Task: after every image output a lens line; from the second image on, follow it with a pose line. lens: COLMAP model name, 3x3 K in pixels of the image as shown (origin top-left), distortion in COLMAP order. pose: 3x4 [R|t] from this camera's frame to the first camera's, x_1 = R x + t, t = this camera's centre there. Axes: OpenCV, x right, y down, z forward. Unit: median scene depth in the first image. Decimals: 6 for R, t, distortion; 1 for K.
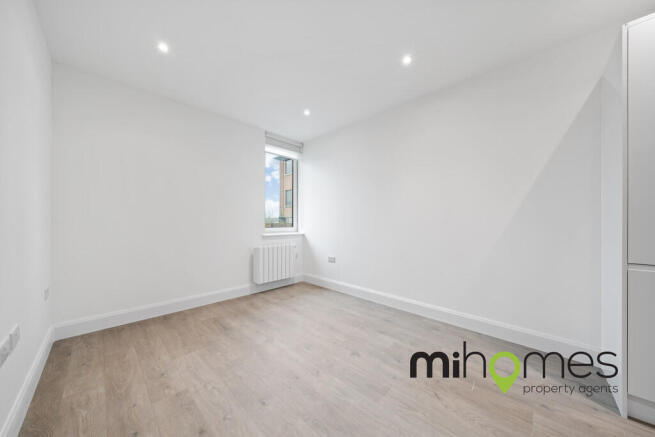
lens RADIAL K [[222.4, 0, 326.0], [0, 222.4, 221.3], [0, 0, 1]] dist [-0.000991, 0.000007]
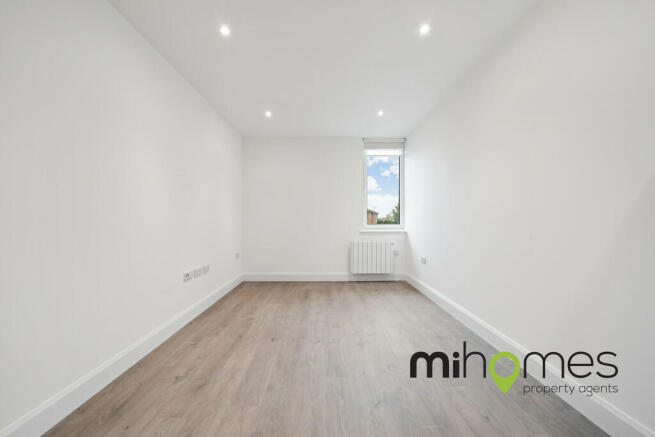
lens RADIAL K [[227.4, 0, 325.4], [0, 227.4, 218.7], [0, 0, 1]] dist [-0.000578, -0.000061]
pose [[0.706707, -0.002026, -0.707504, 0.430976], [0.006463, 0.999973, 0.003592, -0.006408], [0.707477, -0.007111, 0.706701, 0.063917]]
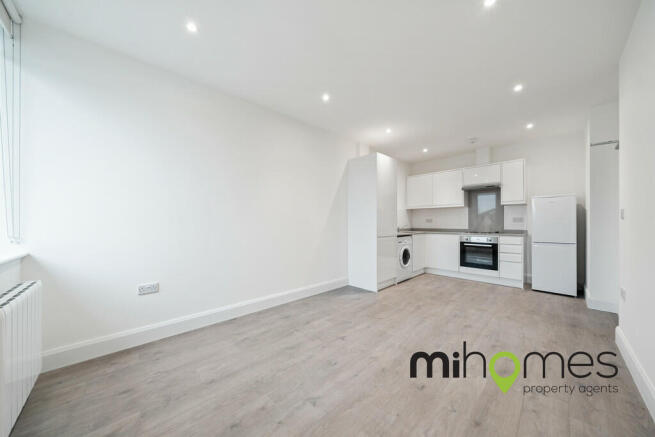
lens RADIAL K [[222.4, 0, 326.0], [0, 222.4, 221.3], [0, 0, 1]] dist [-0.000991, 0.000007]
pose [[0.037249, 0.005342, 0.999292, -0.562912], [-0.005117, 0.999974, -0.005155, 0.001170], [-0.999293, -0.004922, 0.037276, 0.576989]]
